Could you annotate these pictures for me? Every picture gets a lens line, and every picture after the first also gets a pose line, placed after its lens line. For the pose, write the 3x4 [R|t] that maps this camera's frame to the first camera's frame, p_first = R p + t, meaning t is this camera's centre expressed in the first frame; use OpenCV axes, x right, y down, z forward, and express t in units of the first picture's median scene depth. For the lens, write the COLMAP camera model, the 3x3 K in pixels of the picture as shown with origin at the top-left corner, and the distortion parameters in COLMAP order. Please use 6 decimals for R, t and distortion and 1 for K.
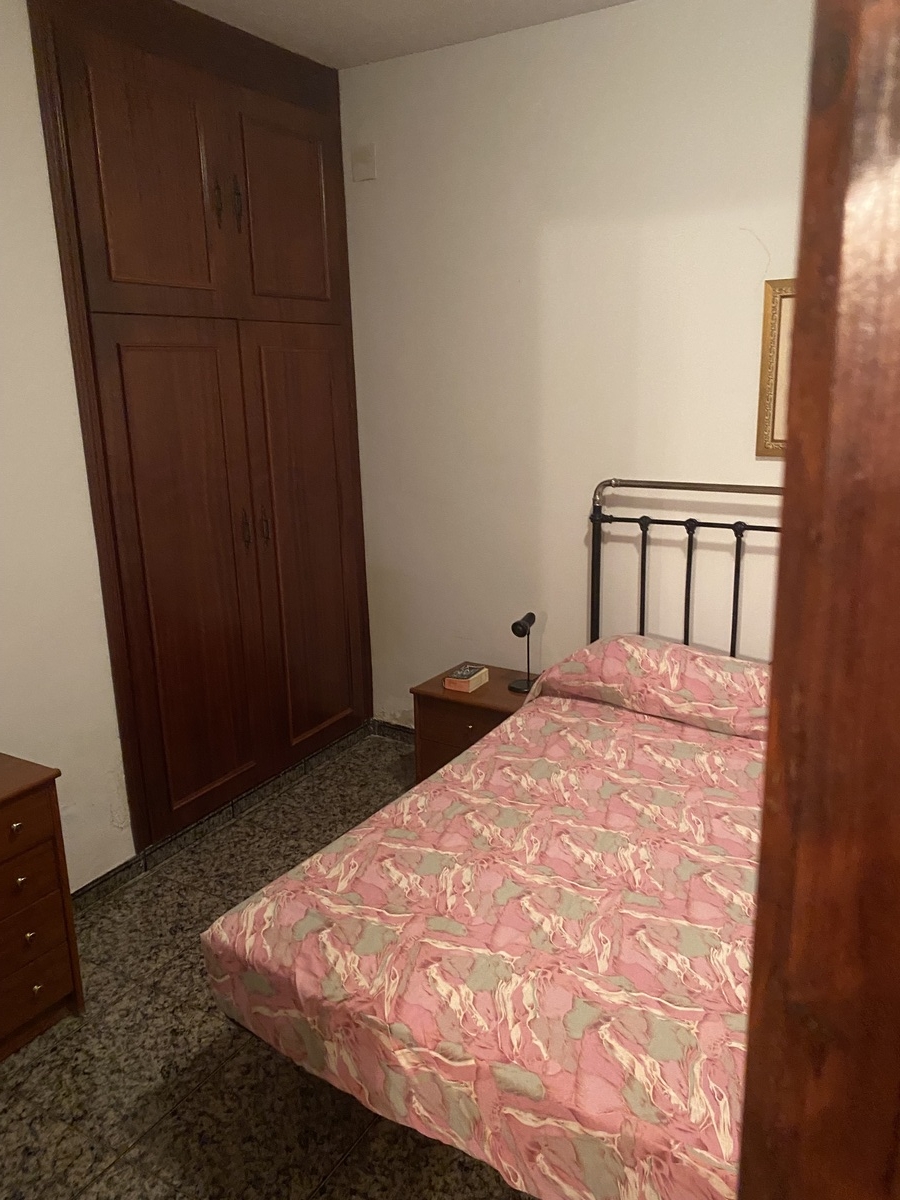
lens RADIAL K [[927.6, 0, 450.0], [0, 927.6, 600.0], [0, 0, 1]] dist [0.043844, -0.036492]
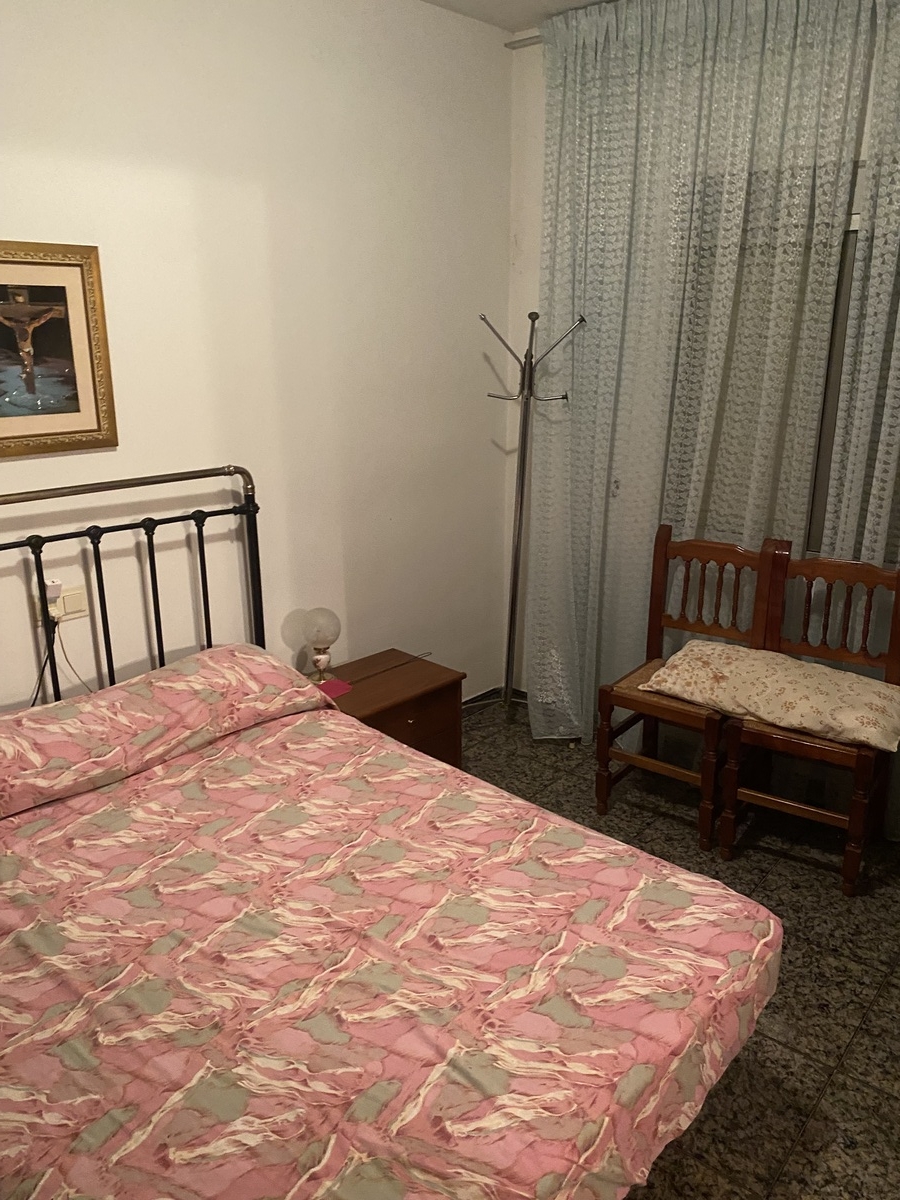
lens RADIAL K [[927.6, 0, 450.0], [0, 927.6, 600.0], [0, 0, 1]] dist [0.043844, -0.036492]
pose [[0.157948, -0.263962, 0.951513, -0.516964], [0.240160, 0.944943, 0.222274, -0.158482], [-0.957797, 0.193407, 0.212645, 0.598223]]
